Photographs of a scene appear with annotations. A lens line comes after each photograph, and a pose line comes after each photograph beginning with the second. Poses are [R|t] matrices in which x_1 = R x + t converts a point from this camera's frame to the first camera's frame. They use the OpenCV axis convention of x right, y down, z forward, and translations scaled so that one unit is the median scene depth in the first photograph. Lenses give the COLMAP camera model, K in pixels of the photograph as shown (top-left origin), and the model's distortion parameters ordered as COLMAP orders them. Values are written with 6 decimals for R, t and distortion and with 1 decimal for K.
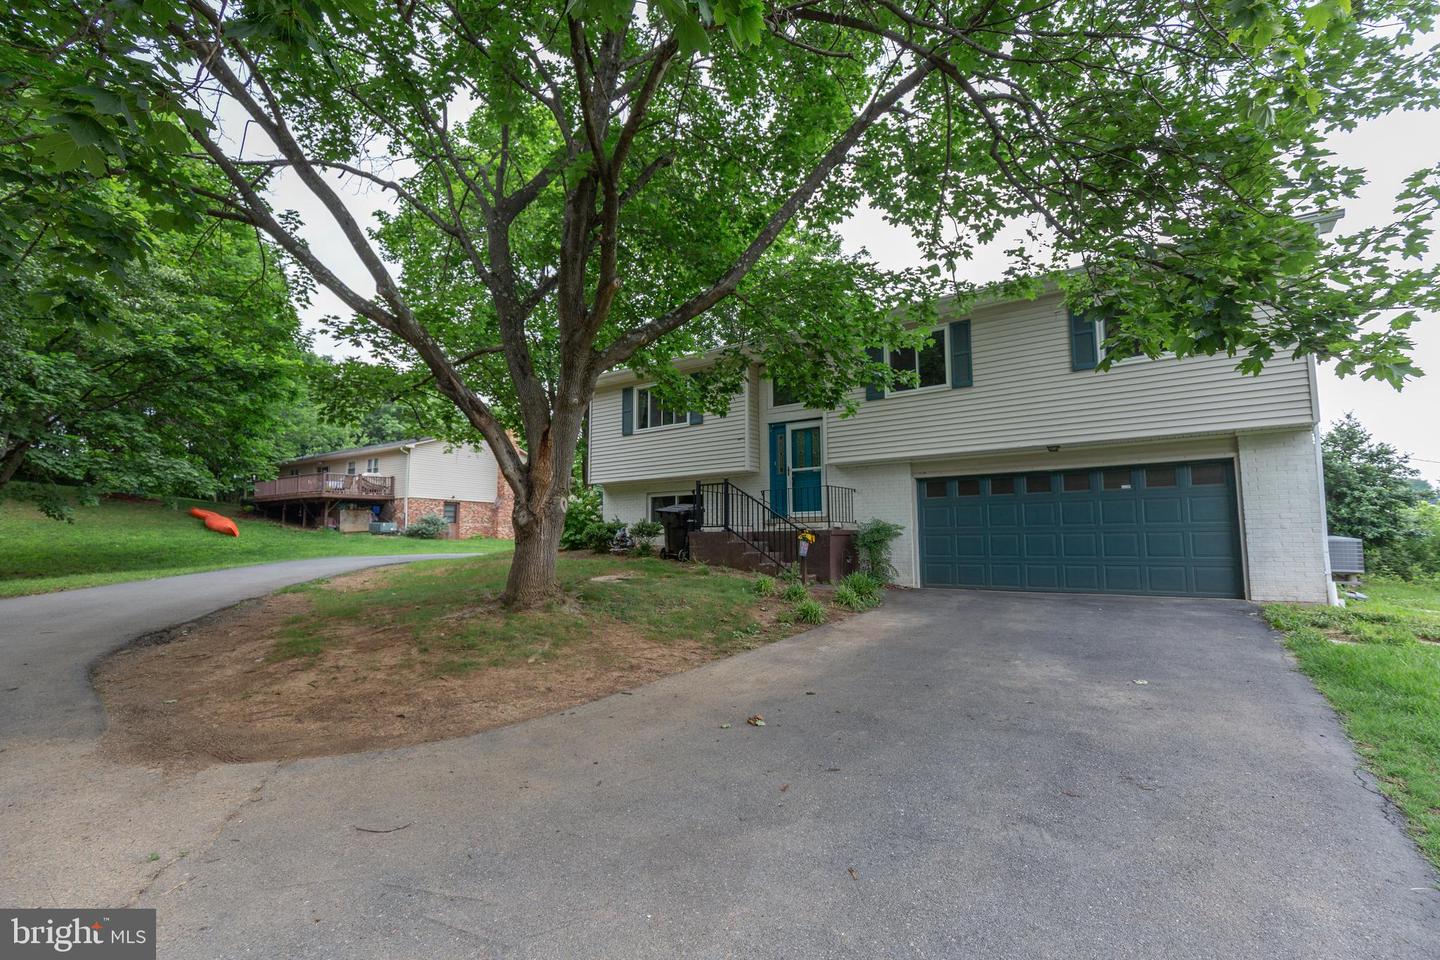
lens RADIAL K [[634.1, 0, 720.0], [0, 634.1, 480.0], [0, 0, 1]] dist [0.011110, -0.000313]
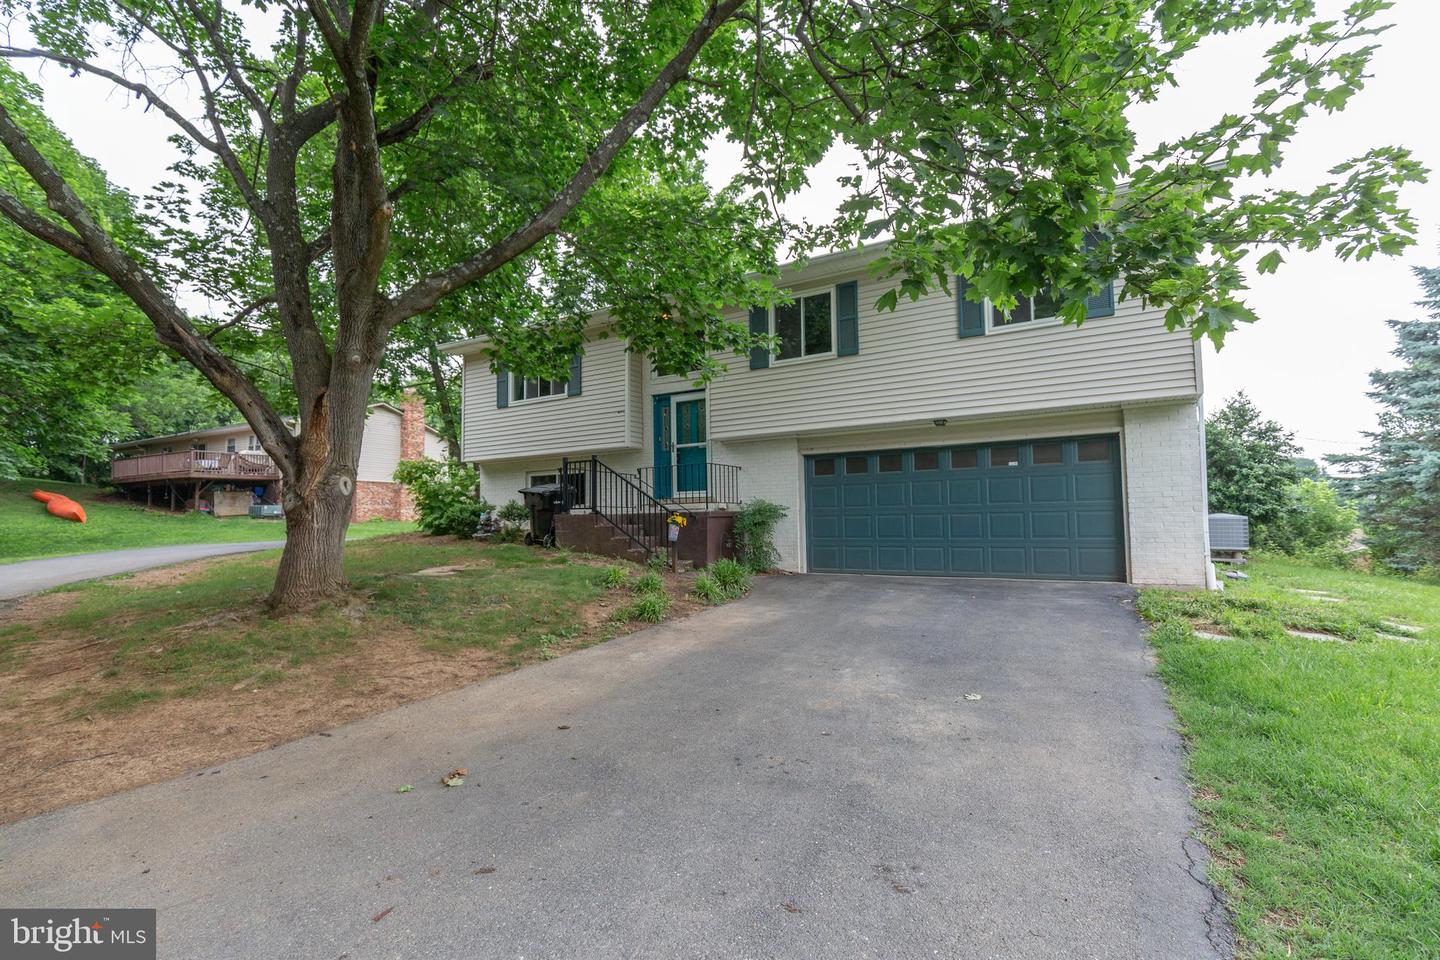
lens RADIAL K [[634.1, 0, 720.0], [0, 634.1, 480.0], [0, 0, 1]] dist [0.011110, -0.000313]
pose [[0.996405, -0.003060, 0.084661, 0.116480], [0.000317, 0.999475, 0.032386, 0.003815], [-0.084716, -0.032243, 0.995883, 0.095615]]
